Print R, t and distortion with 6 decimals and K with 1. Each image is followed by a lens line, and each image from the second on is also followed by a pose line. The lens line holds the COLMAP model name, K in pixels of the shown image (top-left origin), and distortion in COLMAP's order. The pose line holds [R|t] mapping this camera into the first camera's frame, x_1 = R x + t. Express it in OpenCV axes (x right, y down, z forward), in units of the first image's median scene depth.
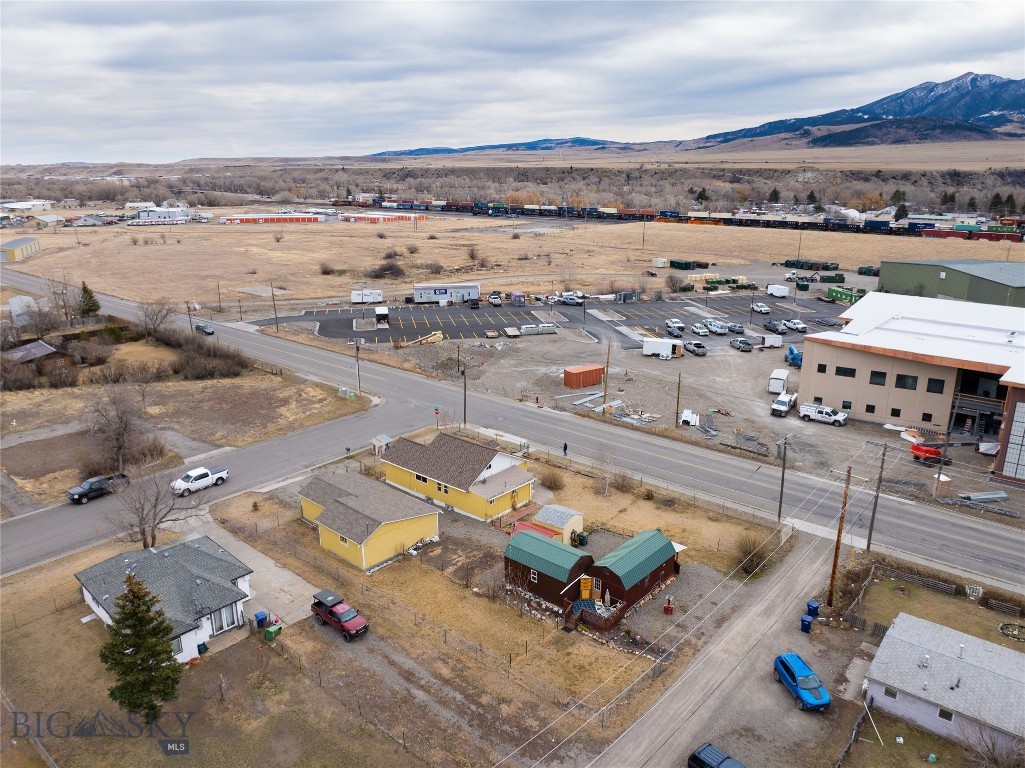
lens RADIAL K [[735.6, 0, 512.5], [0, 735.6, 384.0], [0, 0, 1]] dist [-0.033011, -0.000591]
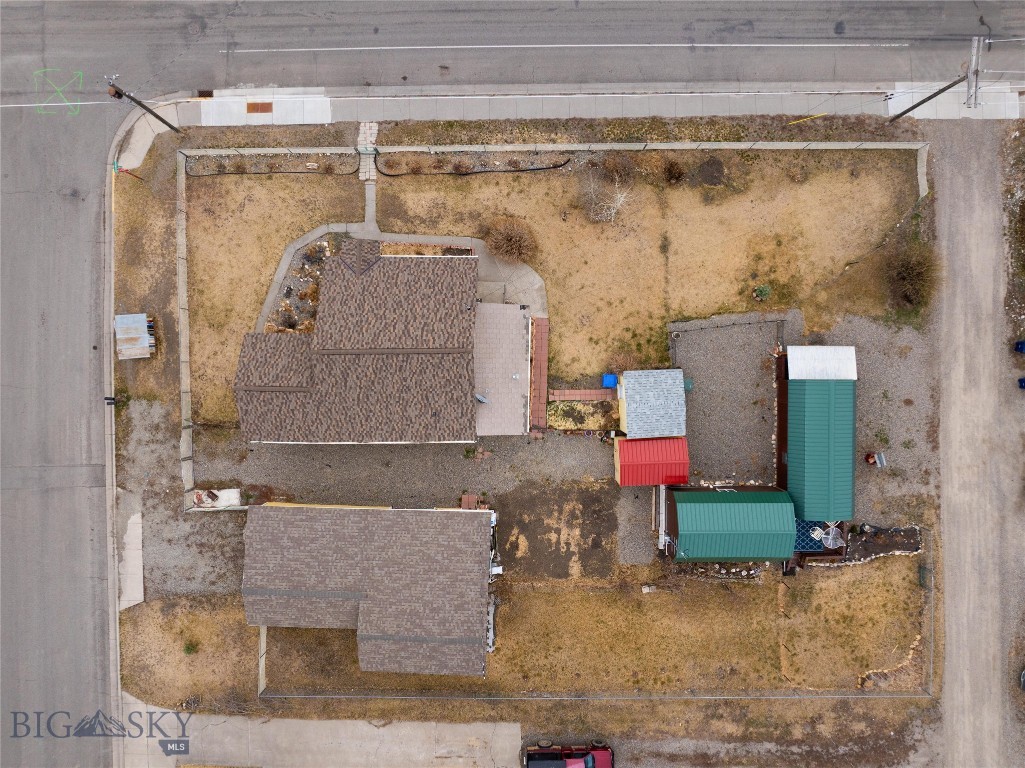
lens RADIAL K [[722.2, 0, 512.5], [0, 722.2, 384.0], [0, 0, 1]] dist [-0.037367, -0.001300]
pose [[0.756600, -0.653731, -0.013884, -0.006335], [0.197530, 0.208269, 0.957917, -0.378915], [-0.623329, -0.727502, 0.286708, 0.831784]]
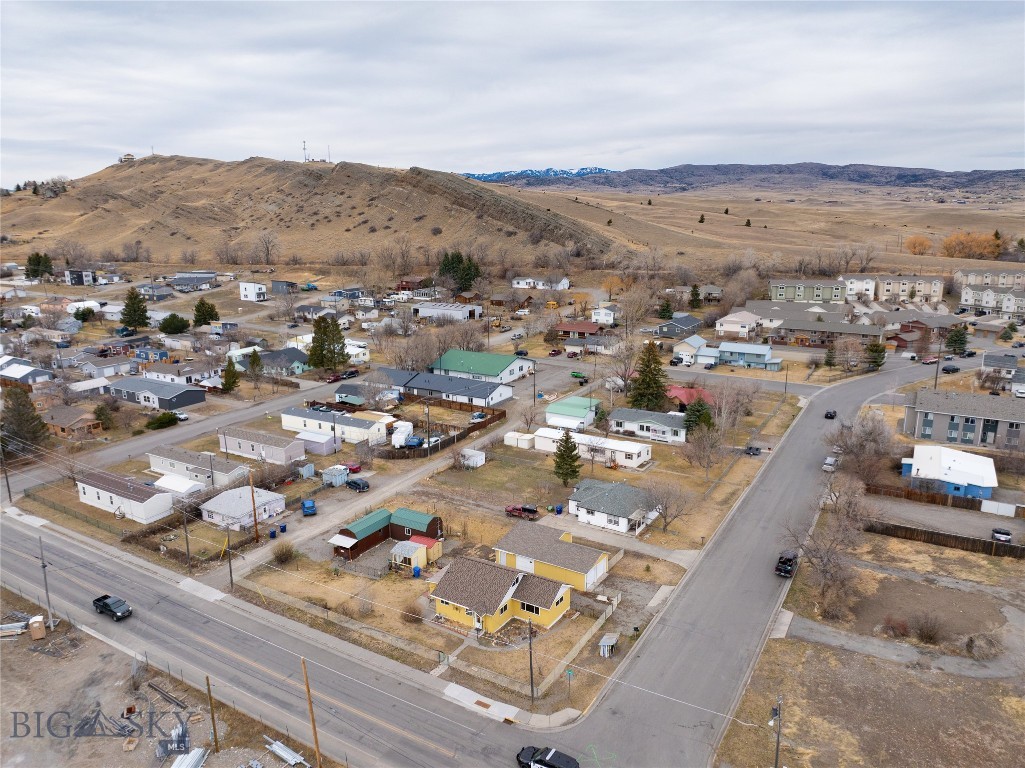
lens RADIAL K [[722.2, 0, 512.5], [0, 722.2, 384.0], [0, 0, 1]] dist [-0.037367, -0.001300]
pose [[-0.985779, 0.043935, -0.162204, 0.070068], [-0.043480, 0.865670, 0.498723, -0.725574], [0.162326, 0.498683, -0.851449, 1.873439]]
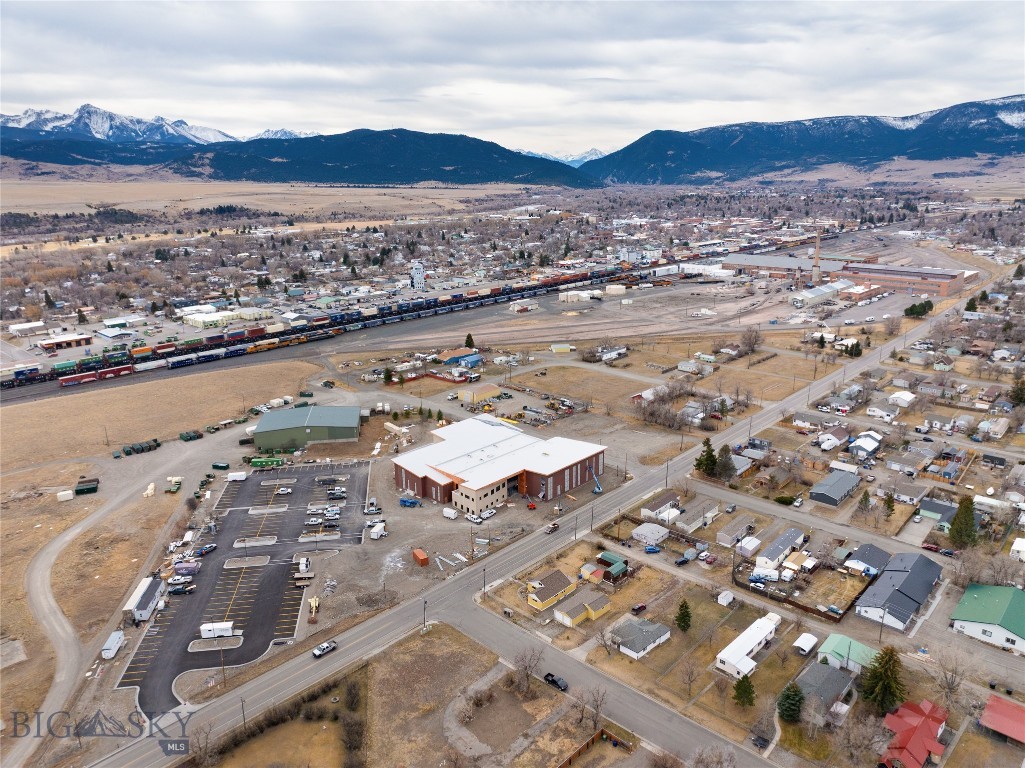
lens RADIAL K [[722.2, 0, 512.5], [0, 722.2, 384.0], [0, 0, 1]] dist [-0.037367, -0.001300]
pose [[0.059483, -0.280165, 0.958107, -2.509716], [0.300363, 0.920350, 0.250477, -1.326505], [-0.951969, 0.272881, 0.138896, 0.600451]]
